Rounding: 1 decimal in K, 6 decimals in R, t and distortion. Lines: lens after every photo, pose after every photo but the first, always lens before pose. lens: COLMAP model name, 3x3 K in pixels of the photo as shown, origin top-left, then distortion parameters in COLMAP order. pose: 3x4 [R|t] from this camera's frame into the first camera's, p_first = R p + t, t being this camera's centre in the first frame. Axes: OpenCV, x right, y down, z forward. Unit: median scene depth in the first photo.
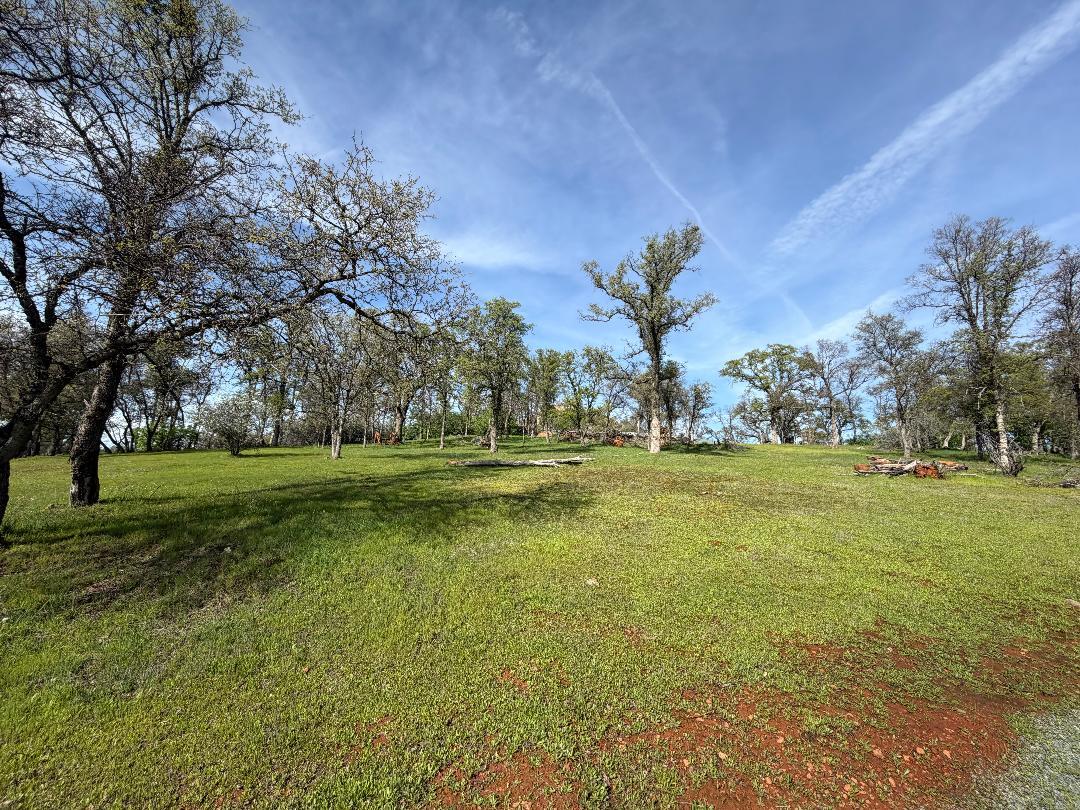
lens RADIAL K [[429.8, 0, 539.9], [0, 429.8, 406.2], [0, 0, 1]] dist [0.000578, -0.000163]
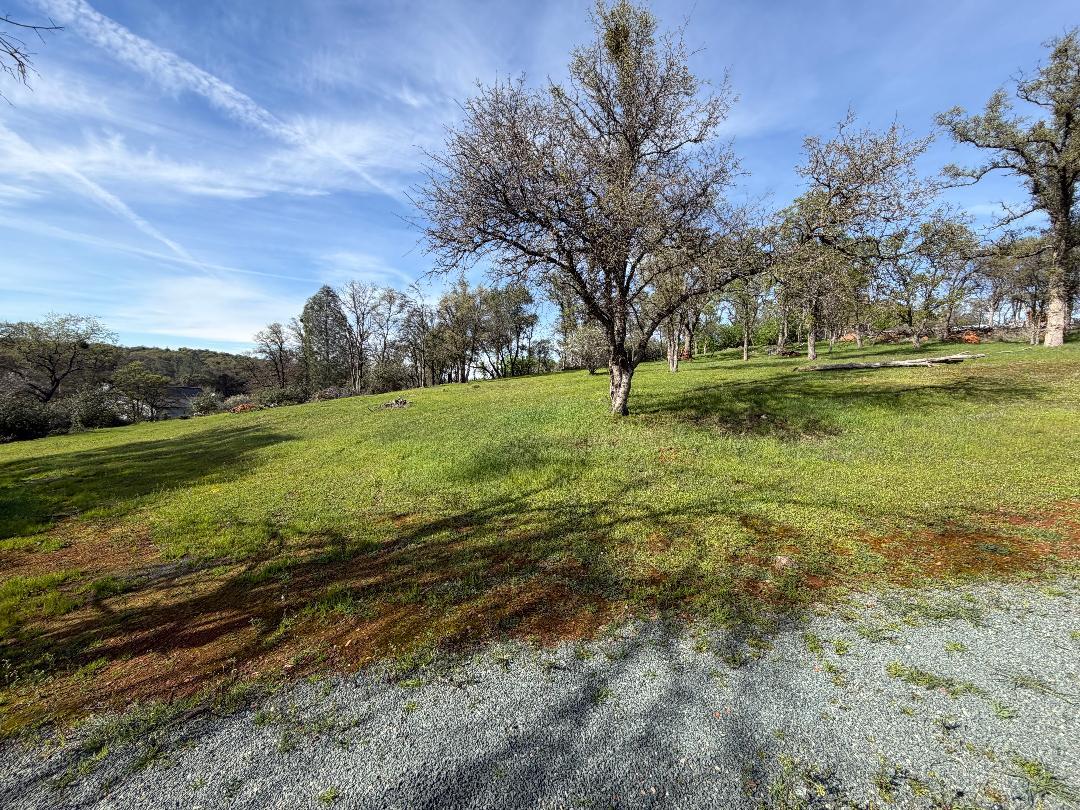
lens RADIAL K [[429.8, 0, 539.9], [0, 429.8, 406.2], [0, 0, 1]] dist [0.000578, -0.000163]
pose [[0.849503, -0.011864, -0.527450, -0.095539], [0.111358, 0.981256, 0.157280, -0.008983], [0.515697, -0.192346, 0.834901, -0.128054]]
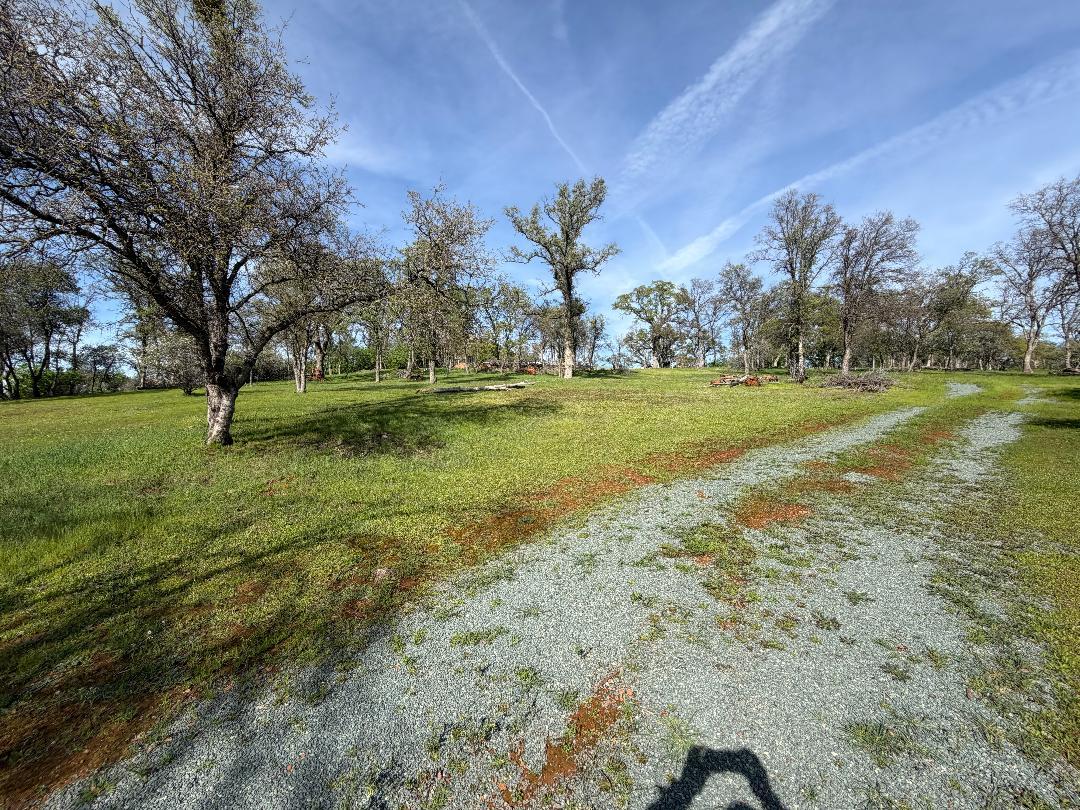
lens RADIAL K [[429.8, 0, 539.9], [0, 429.8, 406.2], [0, 0, 1]] dist [0.000578, -0.000163]
pose [[0.969986, -0.052958, 0.237323, -0.085685], [0.014323, 0.986745, 0.161646, -0.008533], [-0.242737, -0.153396, 0.957887, -0.126645]]
